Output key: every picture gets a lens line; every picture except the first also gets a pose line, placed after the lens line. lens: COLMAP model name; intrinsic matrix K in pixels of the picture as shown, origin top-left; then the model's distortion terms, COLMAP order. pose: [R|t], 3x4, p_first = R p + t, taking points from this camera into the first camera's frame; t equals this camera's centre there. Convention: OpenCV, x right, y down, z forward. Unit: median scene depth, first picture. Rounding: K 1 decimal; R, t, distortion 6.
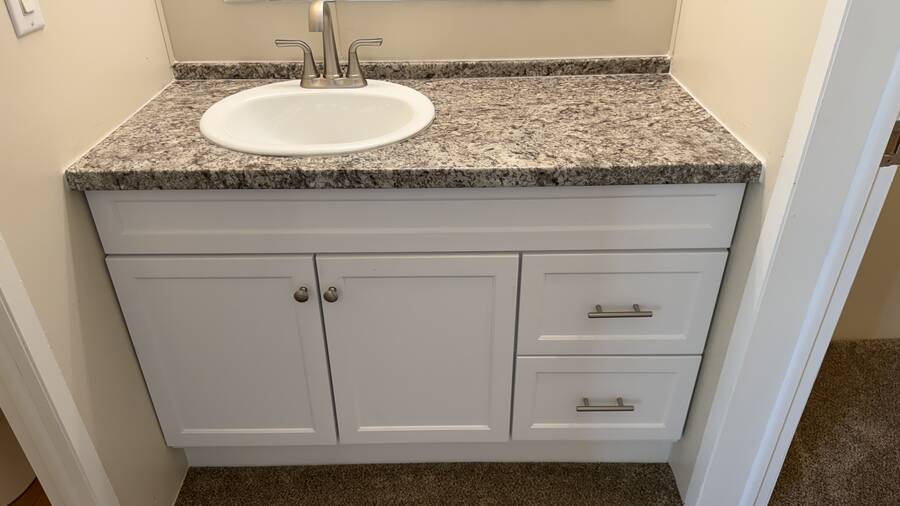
lens RADIAL K [[639.6, 0, 448.7], [0, 639.6, 254.0], [0, 0, 1]] dist [0.079814, -0.101066]
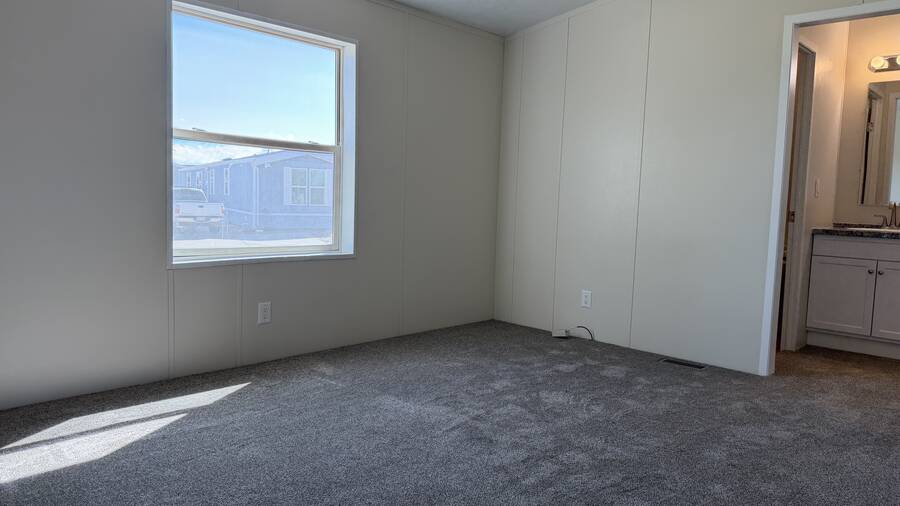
lens RADIAL K [[639.6, 0, 452.5], [0, 639.6, 252.4], [0, 0, 1]] dist [0.079814, -0.101066]
pose [[0.719532, 0.094980, -0.687933, 0.525112], [-0.400482, 0.866042, -0.299307, 1.865753], [0.567351, 0.490866, 0.661183, -2.533980]]
